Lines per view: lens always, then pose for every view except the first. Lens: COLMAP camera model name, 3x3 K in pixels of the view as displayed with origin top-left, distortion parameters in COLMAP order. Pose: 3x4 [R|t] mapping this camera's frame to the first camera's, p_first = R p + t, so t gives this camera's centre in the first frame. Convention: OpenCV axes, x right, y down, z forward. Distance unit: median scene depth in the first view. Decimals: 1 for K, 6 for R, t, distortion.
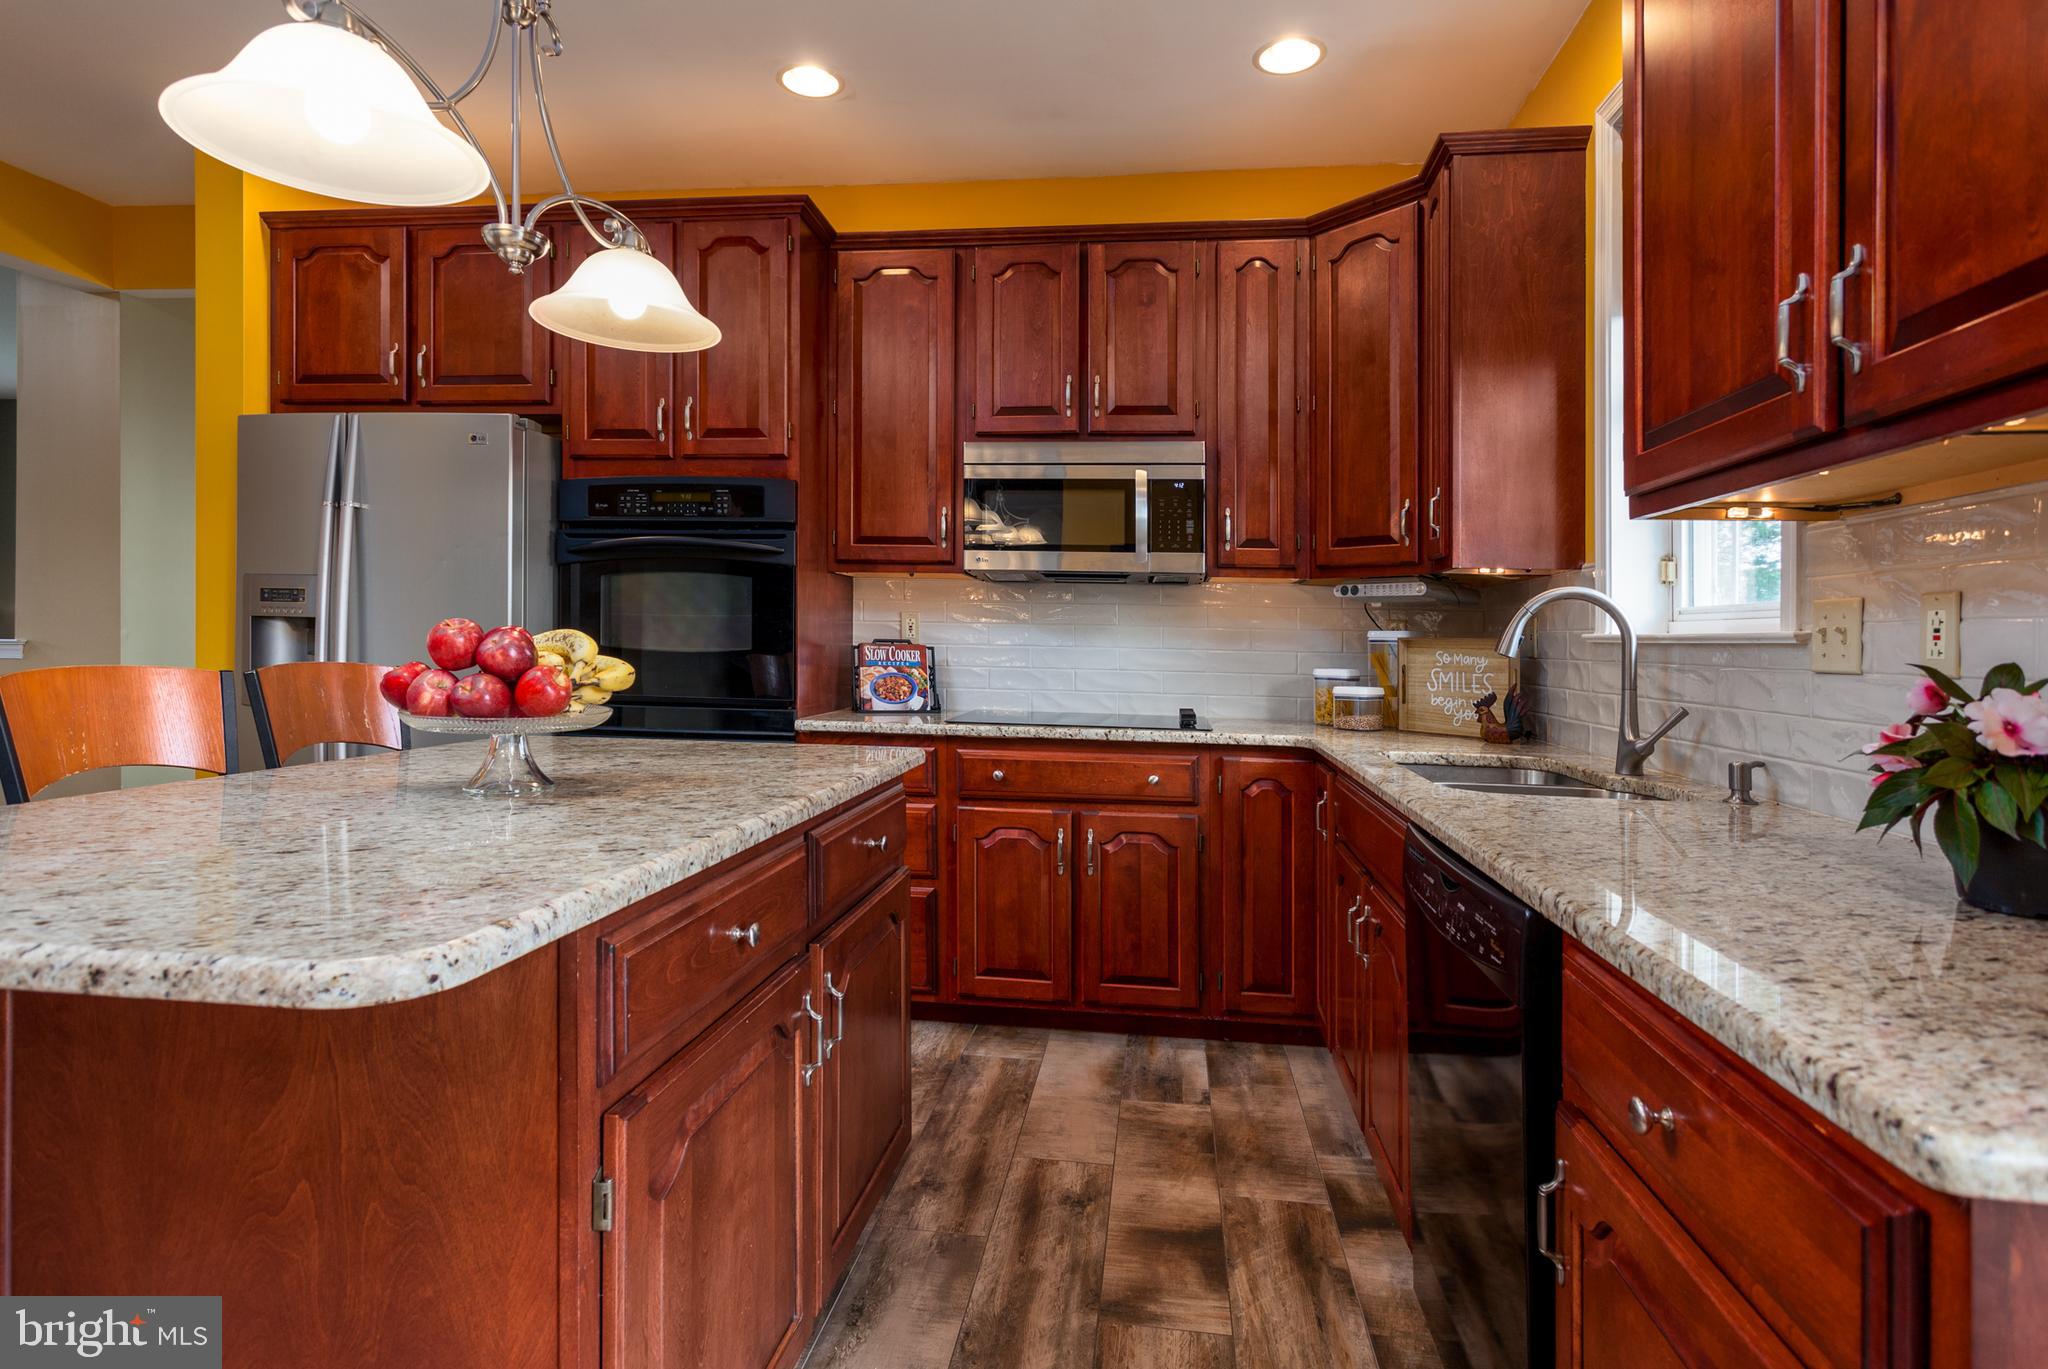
lens RADIAL K [[1081.9, 0, 1021.7], [0, 1081.9, 656.5], [0, 0, 1]] dist [0.005776, 0.001085]
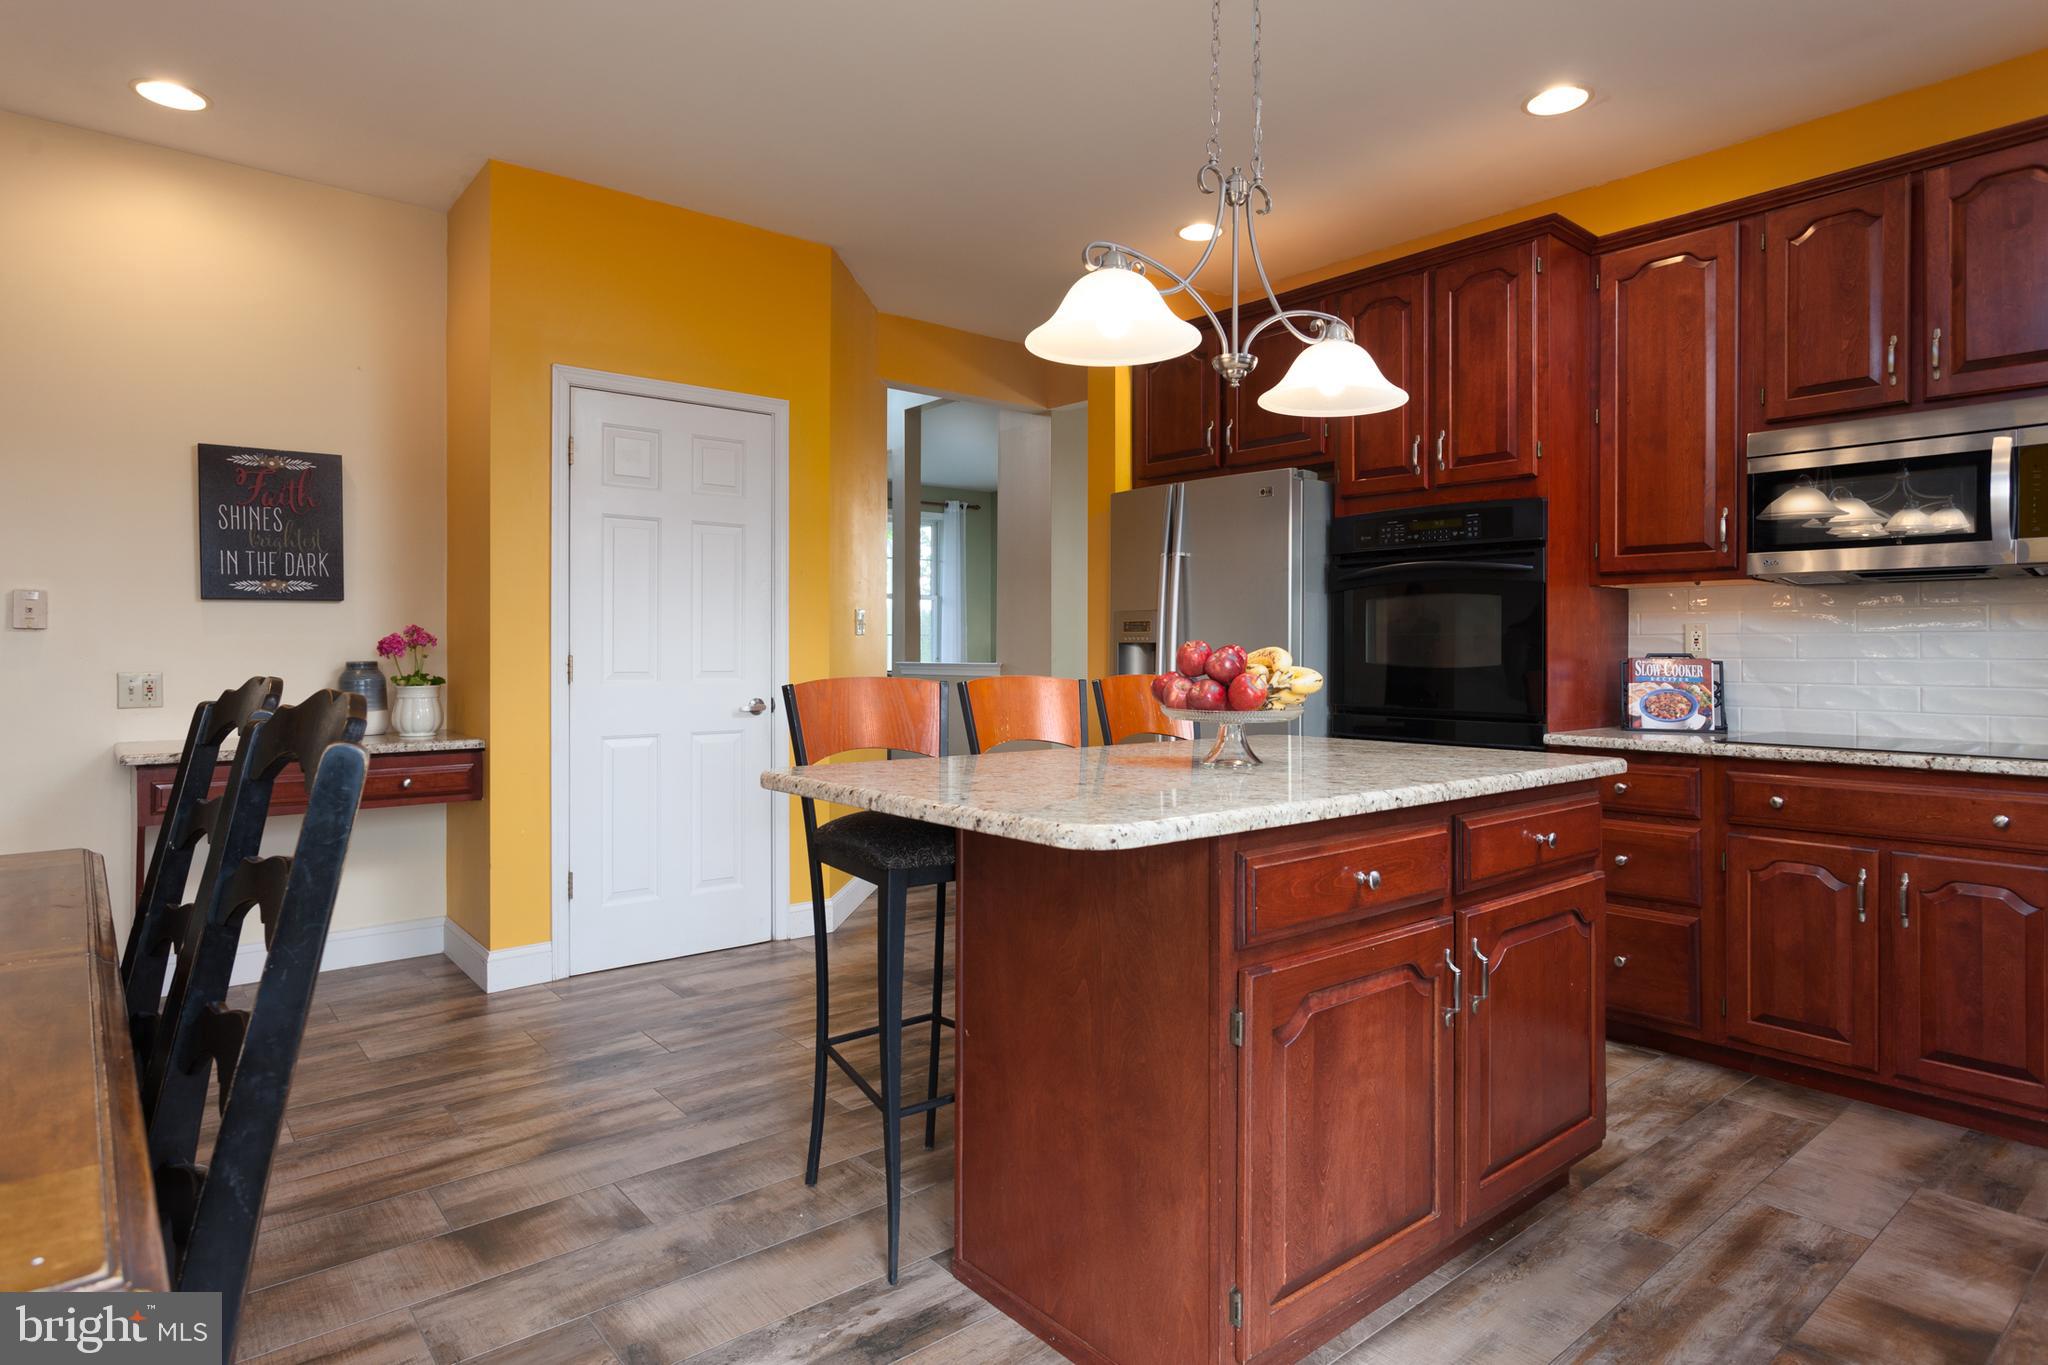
lens RADIAL K [[1140.4, 0, 1046.0], [0, 1140.4, 681.3], [0, 0, 1]] dist [0.021221, -0.000495]
pose [[0.753494, 0.000320, -0.657455, 0.155662], [0.001111, 0.999998, 0.001761, 0.007497], [0.657454, -0.002057, 0.753492, -0.125134]]
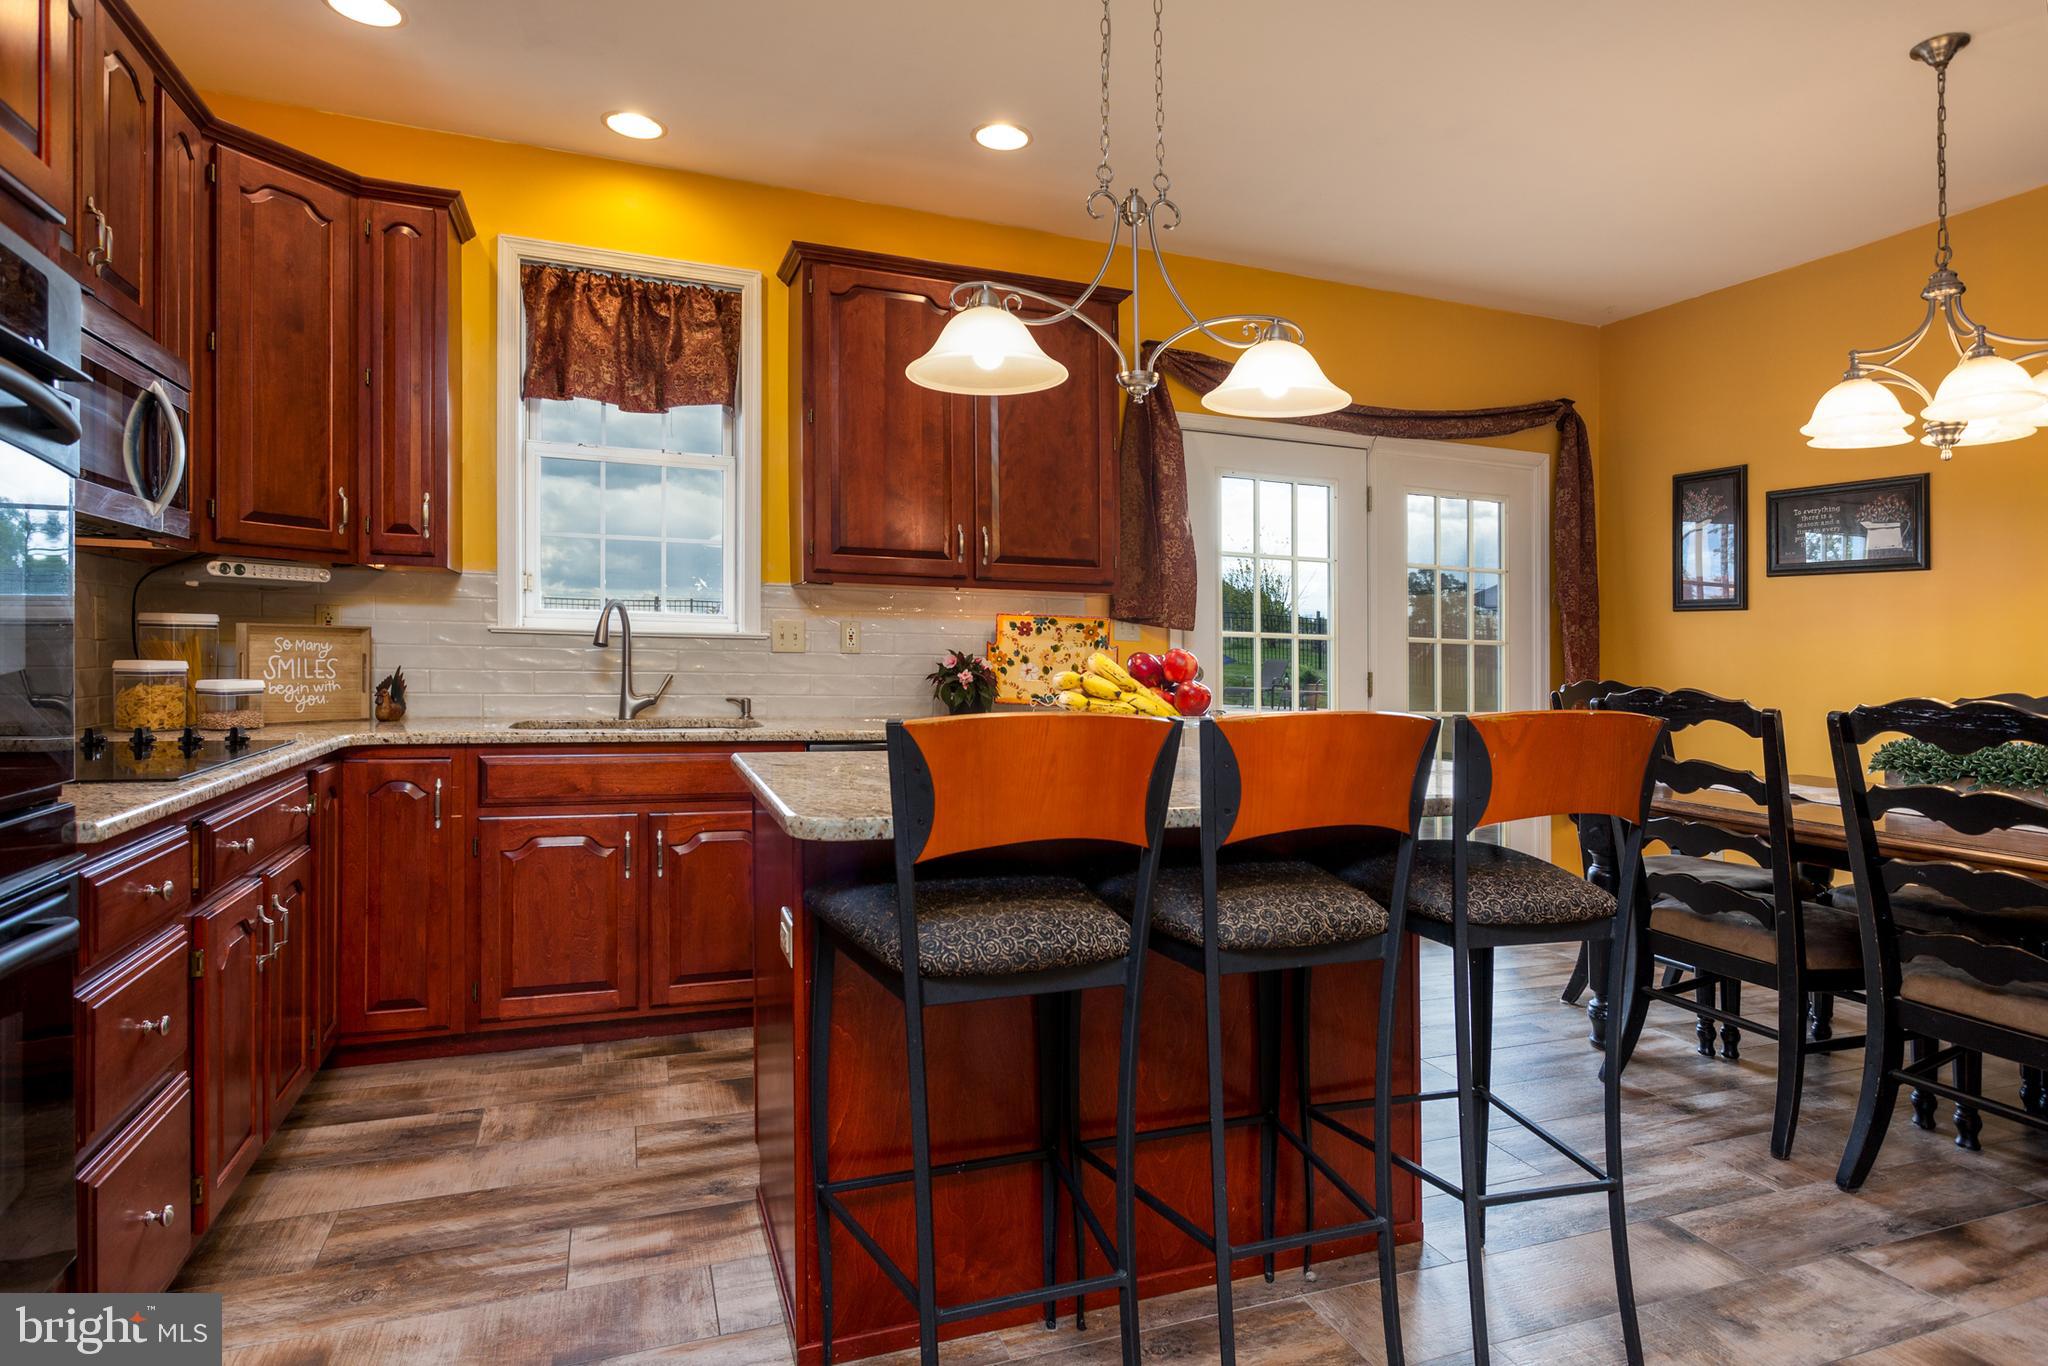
lens RADIAL K [[1140.4, 0, 1046.0], [0, 1140.4, 681.8], [0, 0, 1]] dist [0.021221, -0.000495]
pose [[-0.489992, -0.058585, 0.869756, -0.858798], [-0.021156, 0.998244, 0.055322, -0.037327], [-0.871470, 0.008706, -0.490371, 0.946574]]
